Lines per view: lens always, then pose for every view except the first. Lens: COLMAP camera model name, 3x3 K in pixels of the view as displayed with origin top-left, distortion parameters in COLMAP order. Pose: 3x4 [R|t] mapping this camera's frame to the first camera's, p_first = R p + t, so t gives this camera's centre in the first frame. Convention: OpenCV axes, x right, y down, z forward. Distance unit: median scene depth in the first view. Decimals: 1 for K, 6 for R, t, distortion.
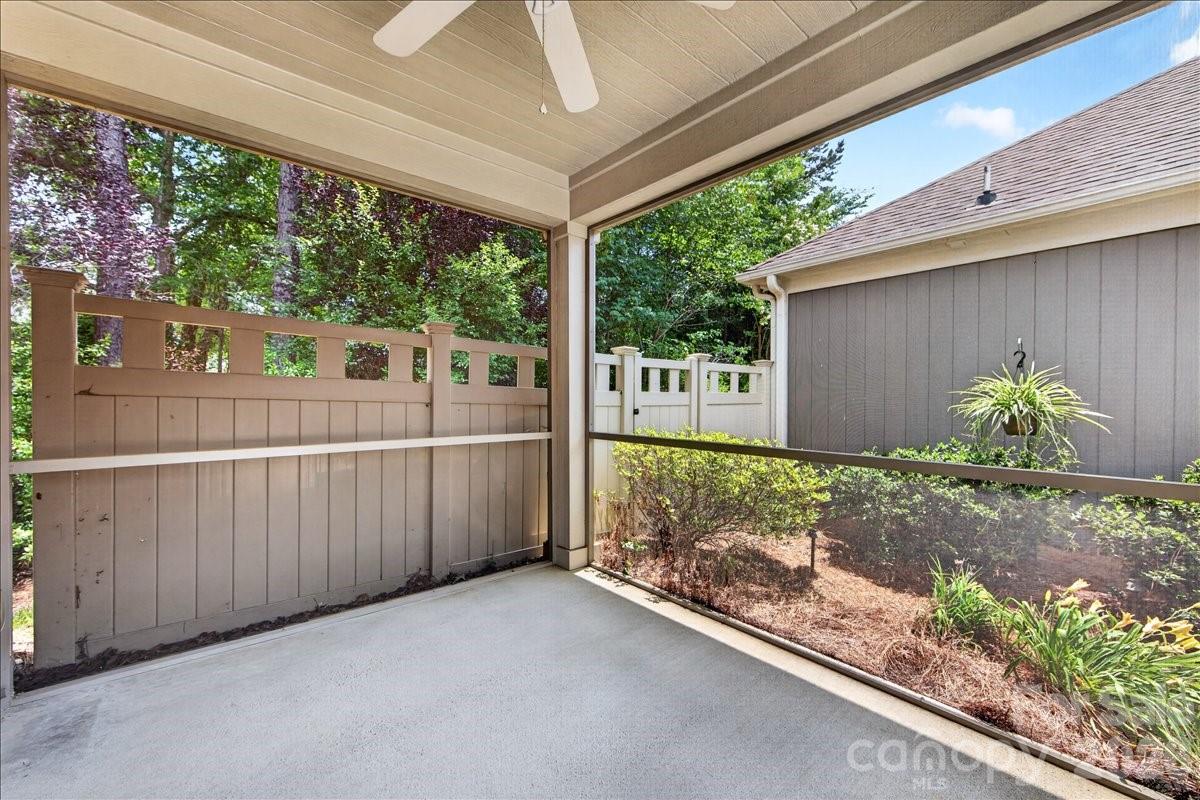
lens RADIAL K [[470.7, 0, 591.6], [0, 470.7, 400.8], [0, 0, 1]] dist [0.000024, -0.000110]
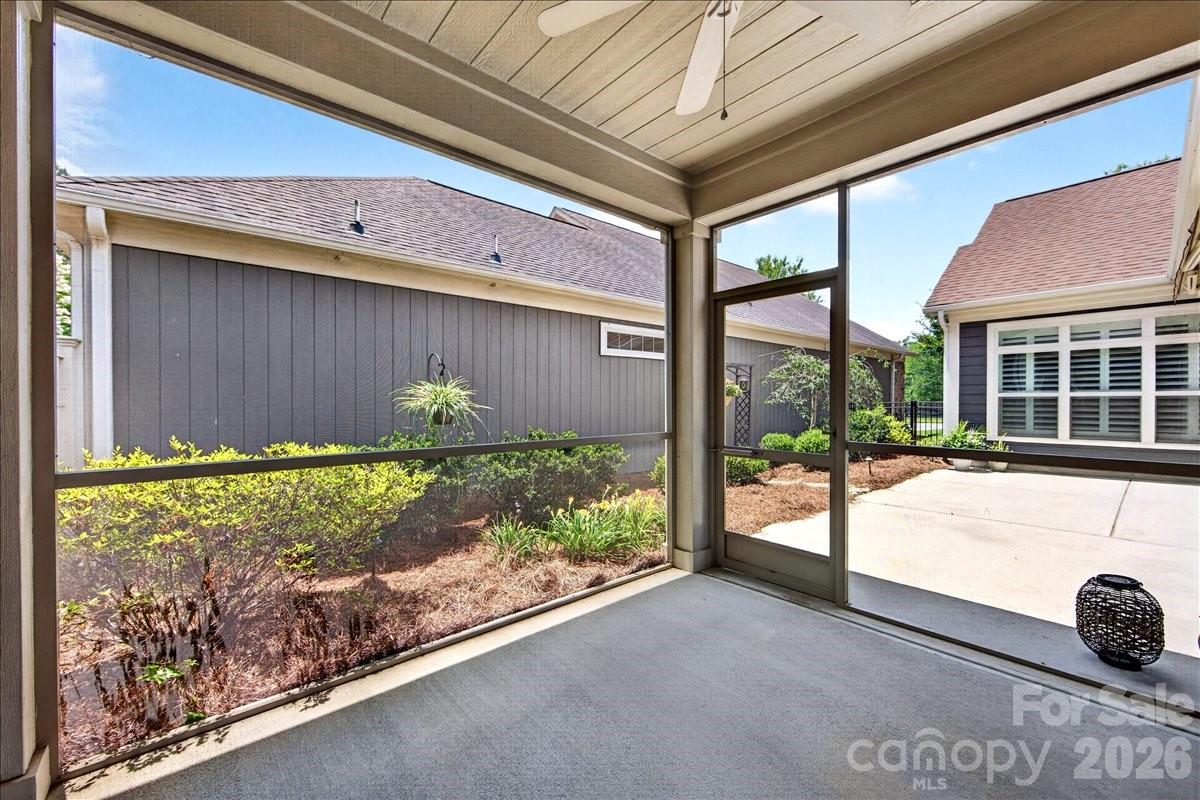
lens RADIAL K [[470.7, 0, 590.8], [0, 470.7, 399.5], [0, 0, 1]] dist [0.000024, -0.000110]
pose [[0.006877, -0.008849, 0.999937, -0.521562], [0.003593, 0.999955, 0.008825, -0.007785], [-0.999970, 0.003532, 0.006909, 0.602572]]
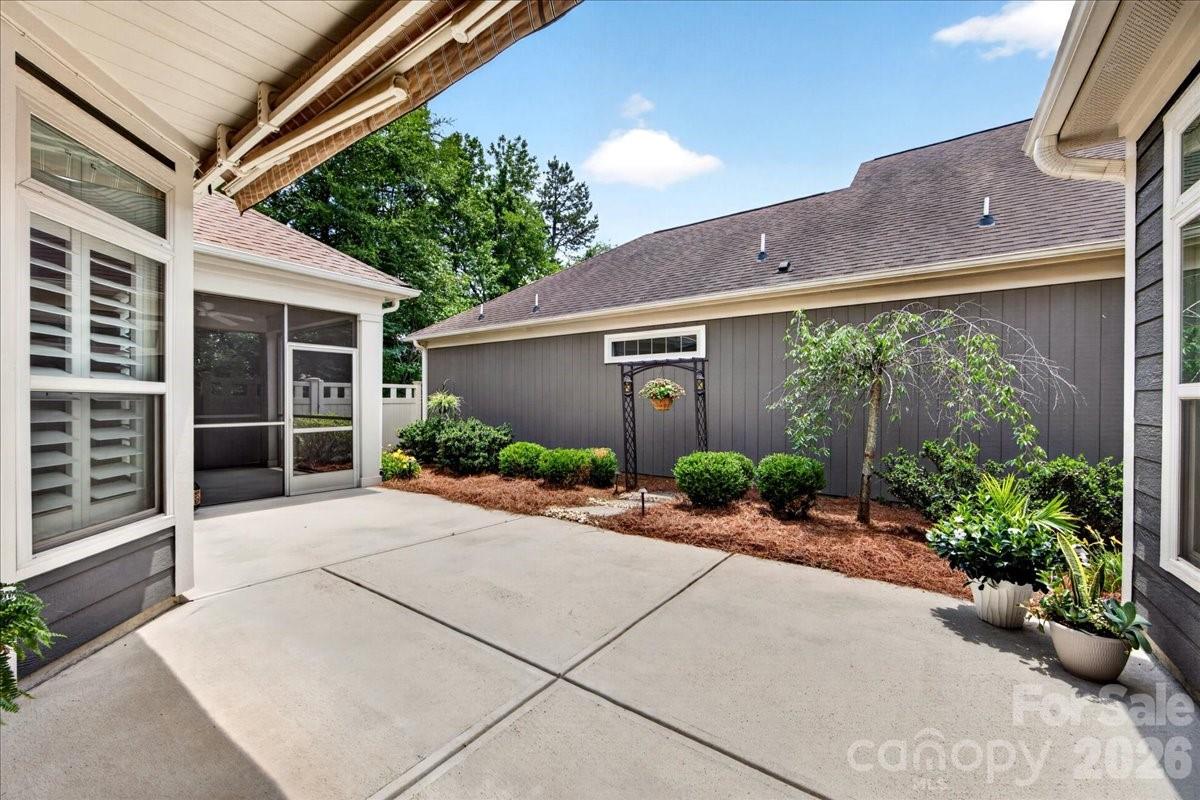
lens RADIAL K [[470.7, 0, 600.2], [0, 470.7, 400.4], [0, 0, 1]] dist [0.000024, -0.000110]
pose [[0.969461, -0.002533, 0.245231, 1.090605], [0.004509, 0.999962, -0.007498, 0.020089], [-0.245202, 0.008375, 0.969436, -1.950528]]
